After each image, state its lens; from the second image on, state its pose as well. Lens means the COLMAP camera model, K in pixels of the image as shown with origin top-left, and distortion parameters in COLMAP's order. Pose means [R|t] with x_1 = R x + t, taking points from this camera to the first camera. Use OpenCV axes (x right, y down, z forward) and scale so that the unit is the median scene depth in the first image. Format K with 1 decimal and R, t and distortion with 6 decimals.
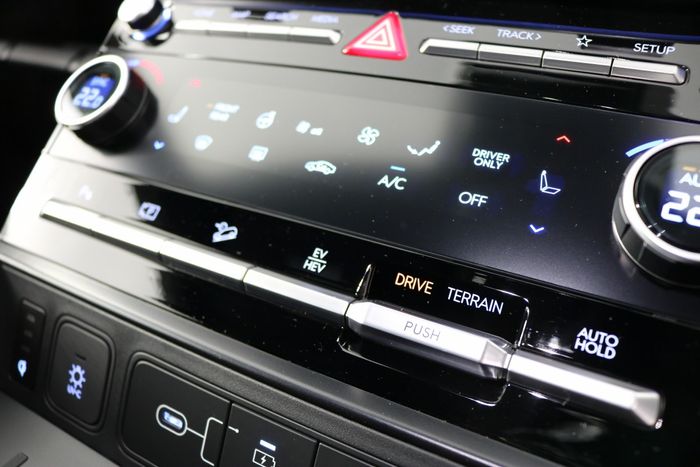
lens RADIAL K [[586.0, 0, 350.0], [0, 586.0, 233.5], [0, 0, 1]] dist [-0.120590, 0.000737]
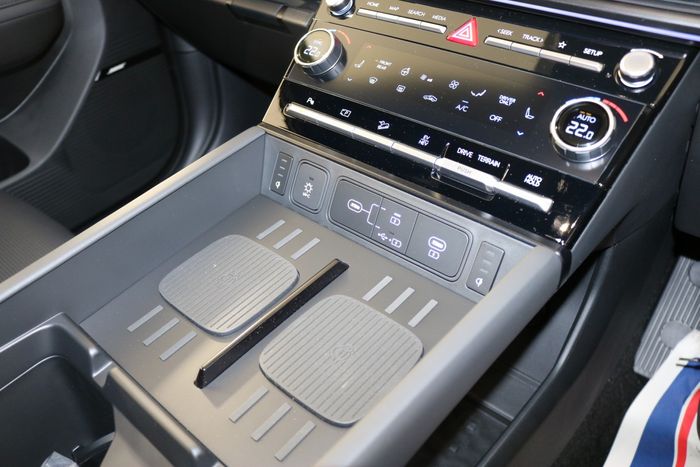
lens RADIAL K [[586.0, 0, 350.0], [0, 586.0, 233.5], [0, 0, 1]] dist [-0.120590, 0.000737]
pose [[0.980393, 0.098905, -0.170434, 0.077853], [-0.070417, 0.983649, 0.165758, 0.045112], [0.184041, -0.150506, 0.971327, -1.265351]]
